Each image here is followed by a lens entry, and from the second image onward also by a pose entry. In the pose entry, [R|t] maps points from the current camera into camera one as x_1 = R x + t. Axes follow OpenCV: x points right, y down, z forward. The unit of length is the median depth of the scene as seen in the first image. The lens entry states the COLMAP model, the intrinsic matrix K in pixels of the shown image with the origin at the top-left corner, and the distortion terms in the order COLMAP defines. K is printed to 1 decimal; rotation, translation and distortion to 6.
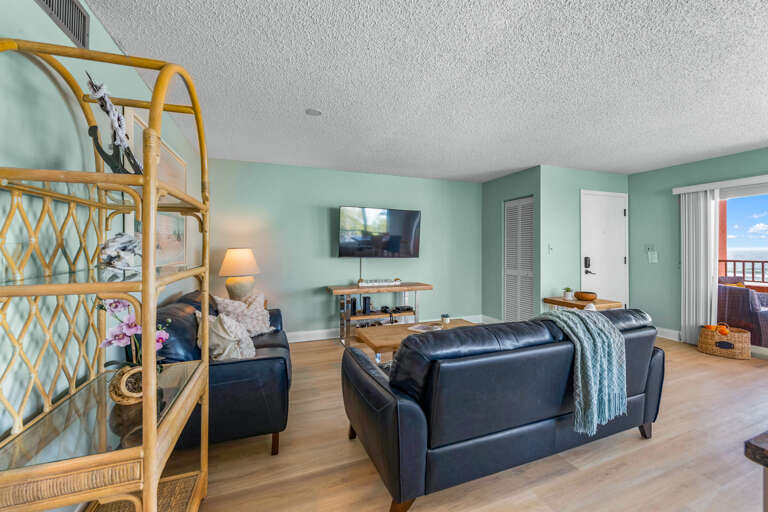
lens RADIAL K [[309.8, 0, 384.0], [0, 309.8, 249.6], [0, 0, 1]] dist [-0.003251, -0.000791]
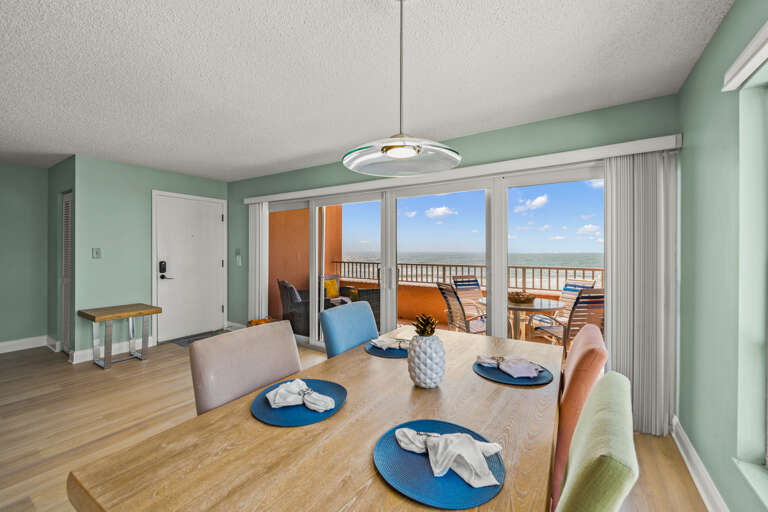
lens RADIAL K [[309.8, 0, 387.9], [0, 309.8, 252.2], [0, 0, 1]] dist [-0.003251, -0.000791]
pose [[0.790221, 0.001127, 0.612821, 0.669292], [-0.004916, 0.999978, 0.004500, -0.012897], [-0.612802, -0.006568, 0.790209, -0.196699]]
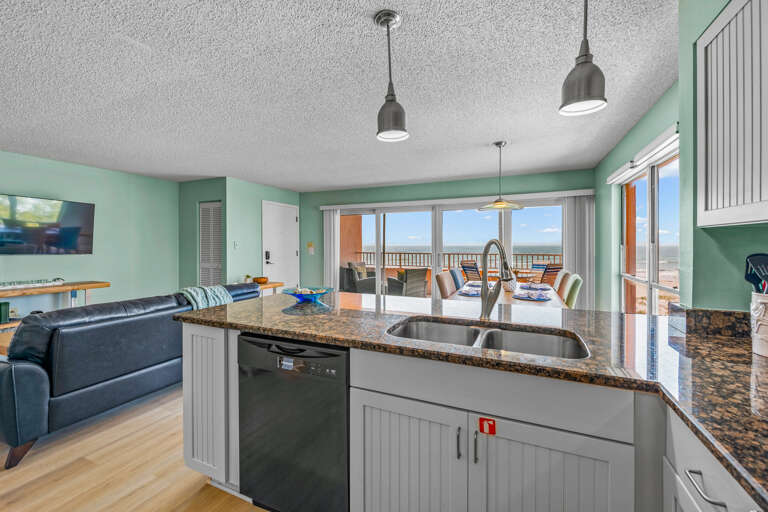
lens RADIAL K [[309.8, 0, 391.6], [0, 309.8, 248.2], [0, 0, 1]] dist [-0.003251, -0.000791]
pose [[0.689282, -0.005510, 0.724472, 0.066333], [-0.002297, 0.999949, 0.009791, -0.003651], [-0.724490, -0.008413, 0.689234, -0.324428]]
